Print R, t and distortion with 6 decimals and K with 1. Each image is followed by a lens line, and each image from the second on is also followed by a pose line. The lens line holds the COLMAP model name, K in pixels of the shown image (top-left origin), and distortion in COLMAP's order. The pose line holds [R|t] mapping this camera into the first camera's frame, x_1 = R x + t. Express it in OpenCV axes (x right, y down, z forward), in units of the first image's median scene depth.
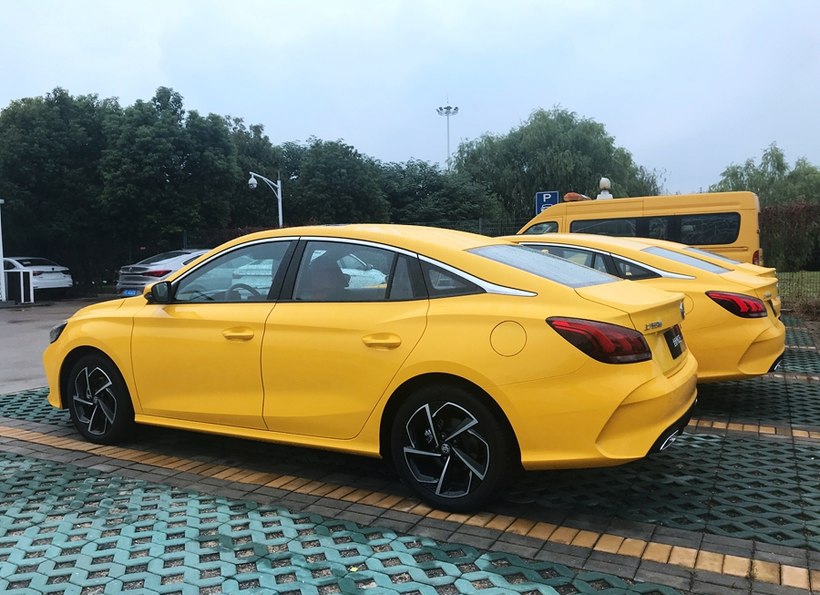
lens RADIAL K [[675.7, 0, 408.7], [0, 675.7, 308.6], [0, 0, 1]] dist [-0.014489, 0.065715]
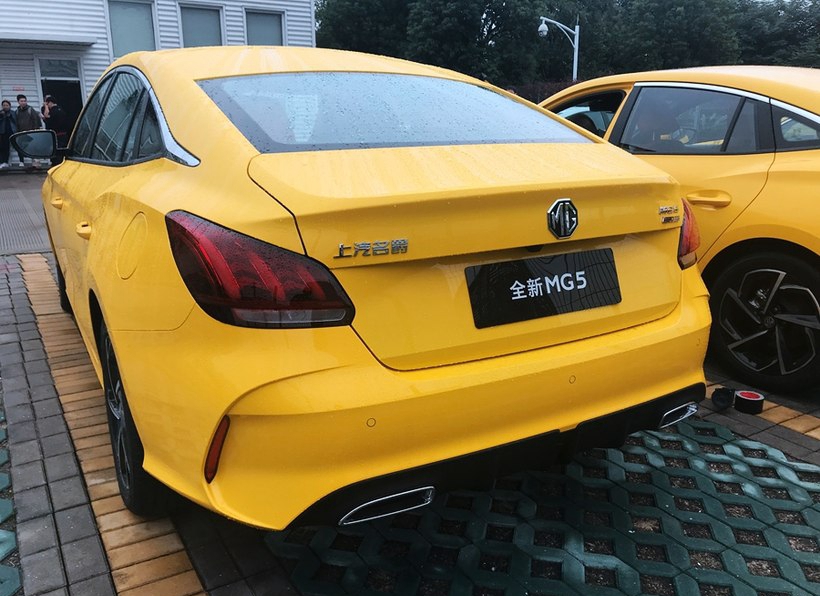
lens RADIAL K [[675.7, 0, 408.7], [0, 675.7, 309.1], [0, 0, 1]] dist [-0.014489, 0.065715]
pose [[0.861296, 0.146933, -0.486396, 0.095447], [-0.049449, 0.976971, 0.207565, -0.004396], [0.505692, -0.154723, 0.848726, 0.102742]]
